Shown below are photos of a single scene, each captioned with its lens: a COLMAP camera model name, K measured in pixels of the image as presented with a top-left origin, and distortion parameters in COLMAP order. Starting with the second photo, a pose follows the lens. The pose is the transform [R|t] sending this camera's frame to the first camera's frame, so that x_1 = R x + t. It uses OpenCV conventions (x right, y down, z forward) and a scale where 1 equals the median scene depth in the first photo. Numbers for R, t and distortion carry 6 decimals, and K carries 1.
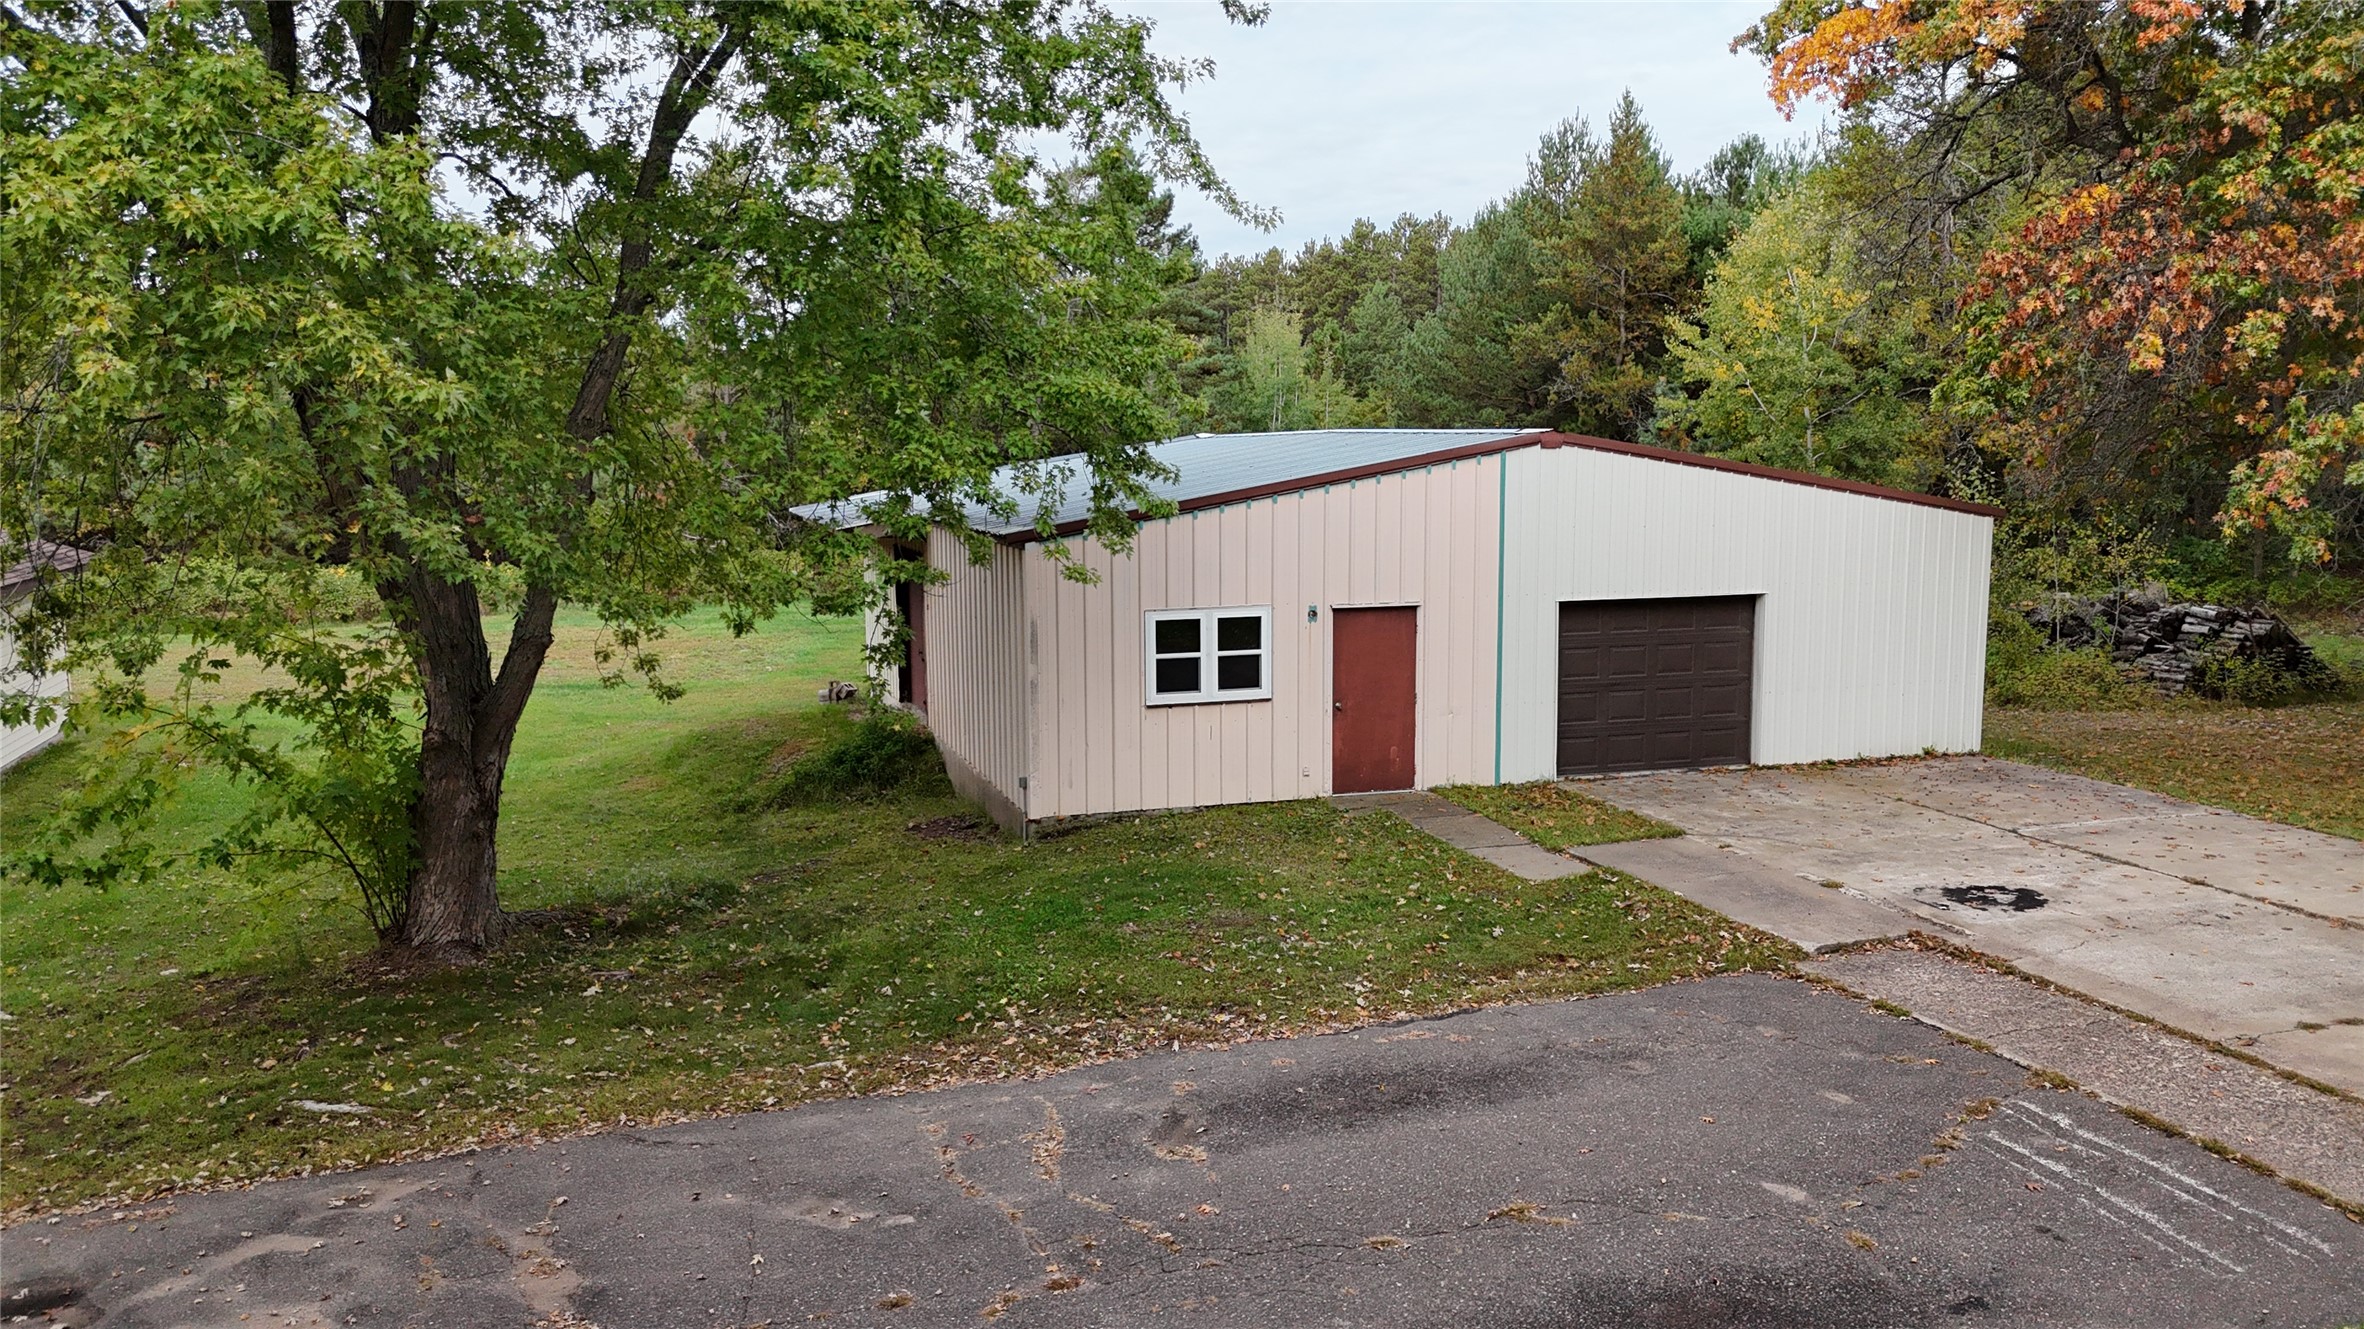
lens RADIAL K [[1689.4, 0, 1182.0], [0, 1689.4, 664.5], [0, 0, 1]] dist [0.002880, -0.001461]
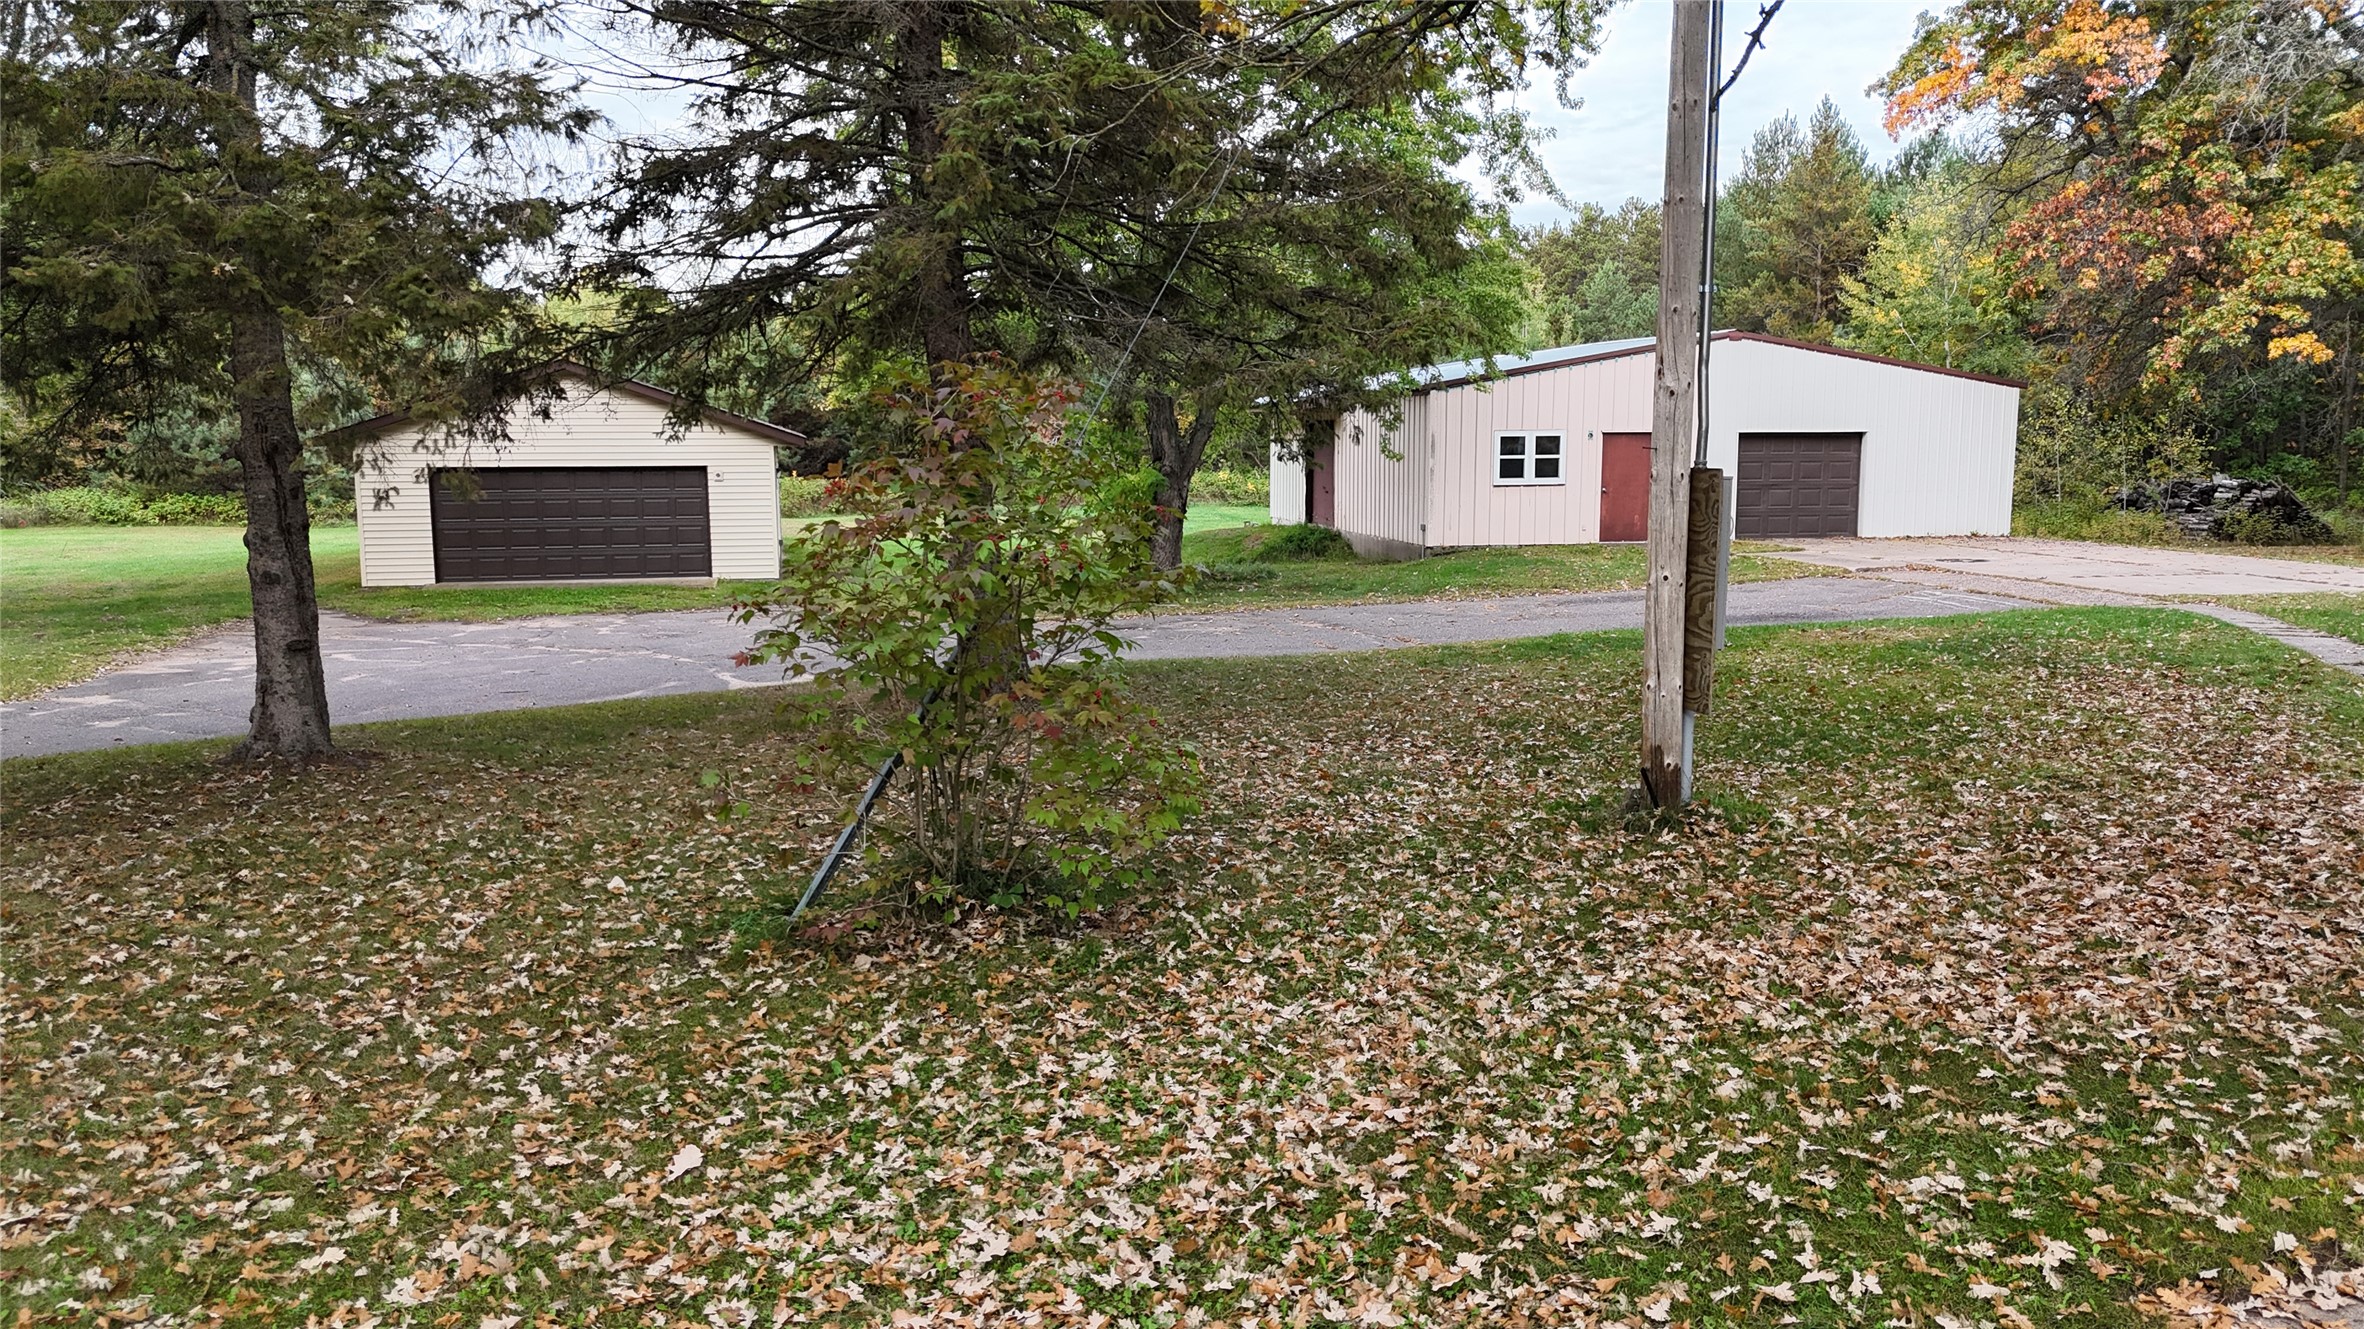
lens RADIAL K [[1689.4, 0, 1182.0], [0, 1689.4, 664.5], [0, 0, 1]] dist [0.002880, -0.001461]
pose [[0.992454, 0.020263, -0.120932, -0.114943], [-0.019440, 0.999779, 0.007977, 0.184517], [0.121067, -0.005566, 0.992629, -0.718672]]
